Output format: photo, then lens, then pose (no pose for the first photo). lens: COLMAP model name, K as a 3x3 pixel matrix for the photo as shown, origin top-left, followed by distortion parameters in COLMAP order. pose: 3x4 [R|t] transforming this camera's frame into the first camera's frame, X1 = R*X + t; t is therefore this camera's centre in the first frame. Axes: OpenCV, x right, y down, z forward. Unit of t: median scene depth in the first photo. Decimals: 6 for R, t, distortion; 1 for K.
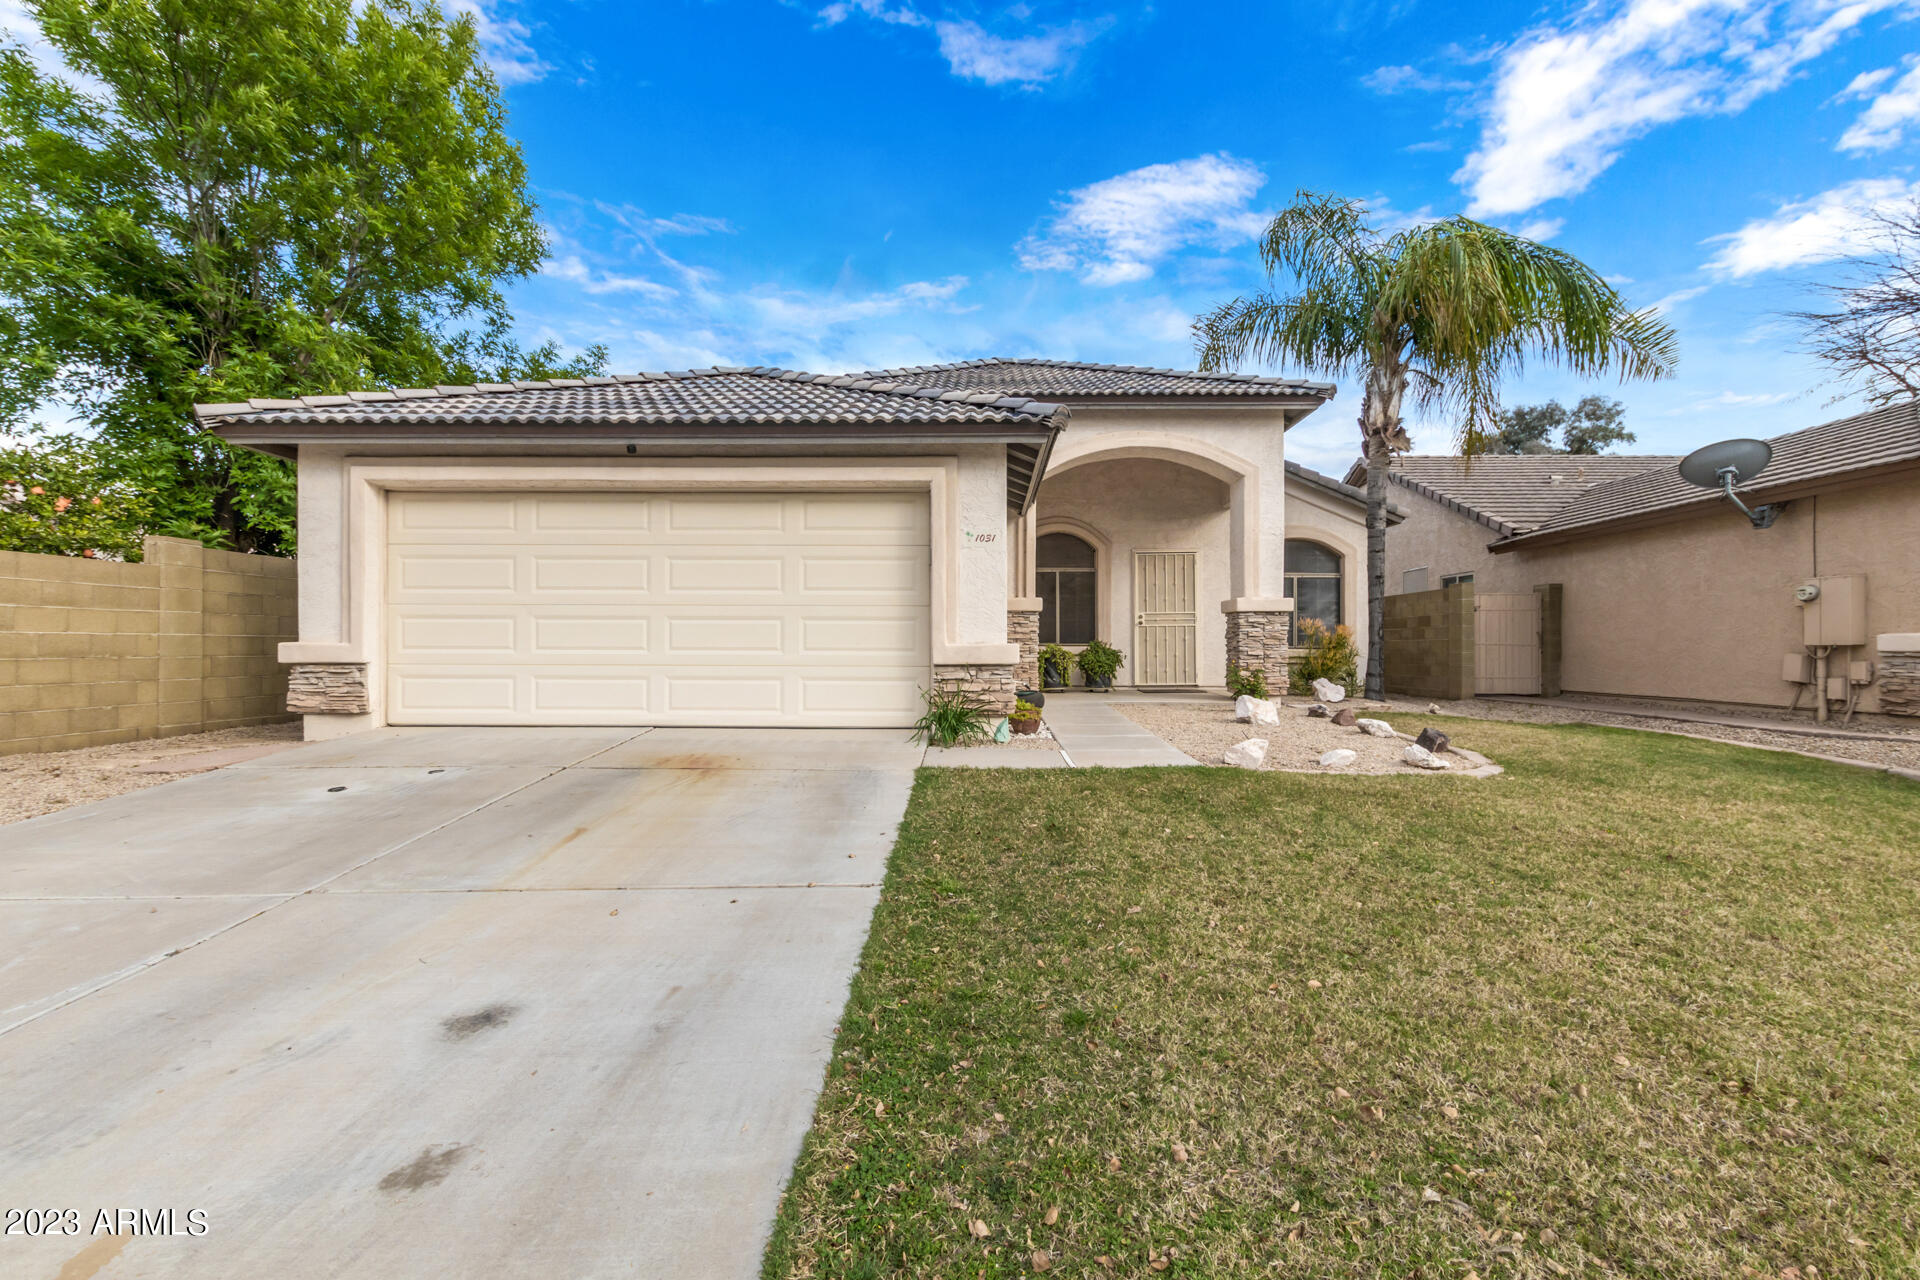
lens RADIAL K [[891.4, 0, 953.0], [0, 891.4, 638.4], [0, 0, 1]] dist [0.003707, -0.000016]
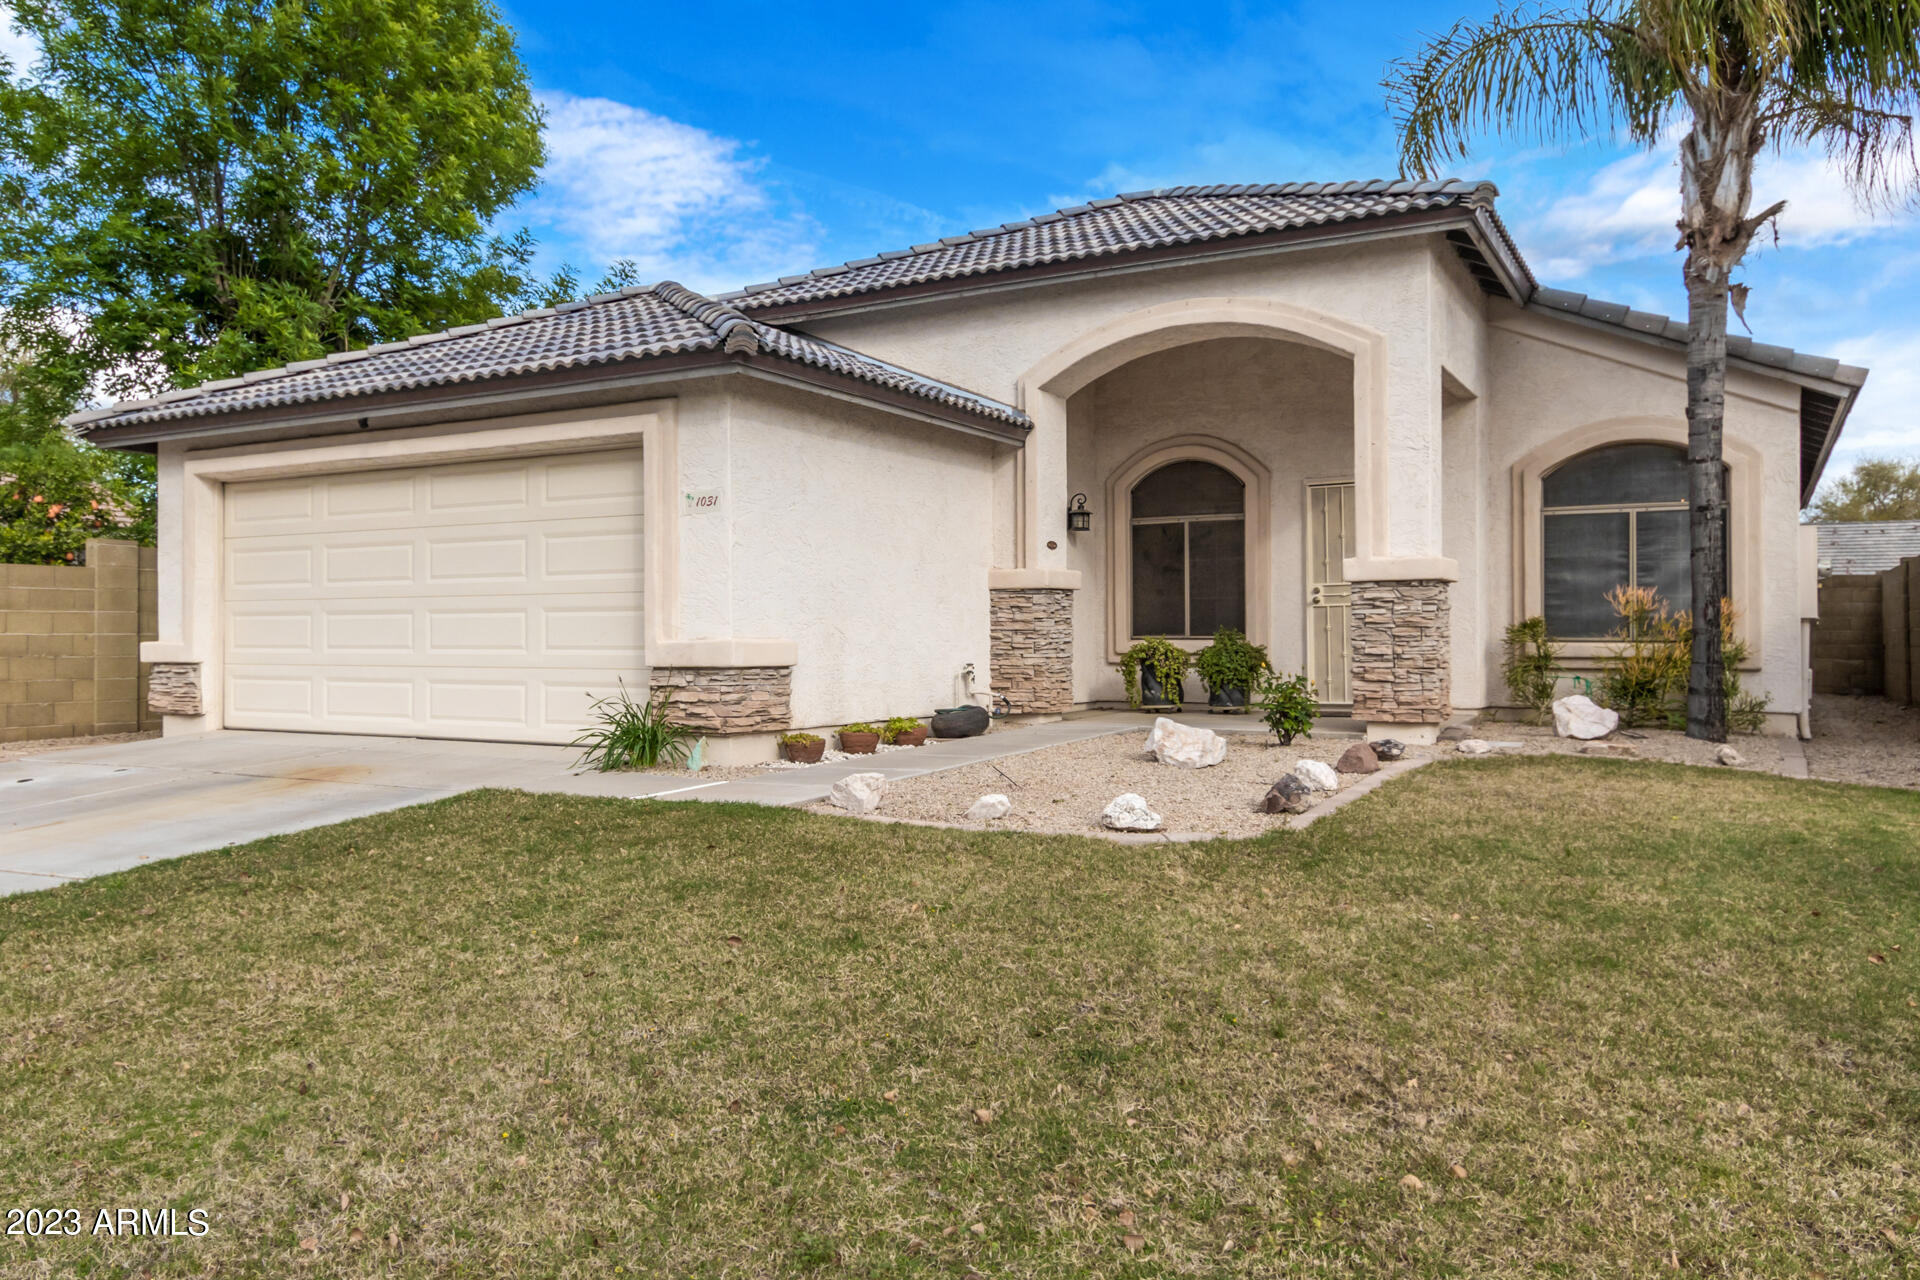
lens RADIAL K [[1489.6, 0, 960.0], [0, 1489.6, 640.0], [0, 0, 1]] dist [-0.003182, 0.001837]
pose [[0.870929, -0.004832, -0.491385, 0.835434], [0.009625, 0.999928, 0.007227, -0.001159], [0.491314, -0.011024, 0.870913, -0.003212]]
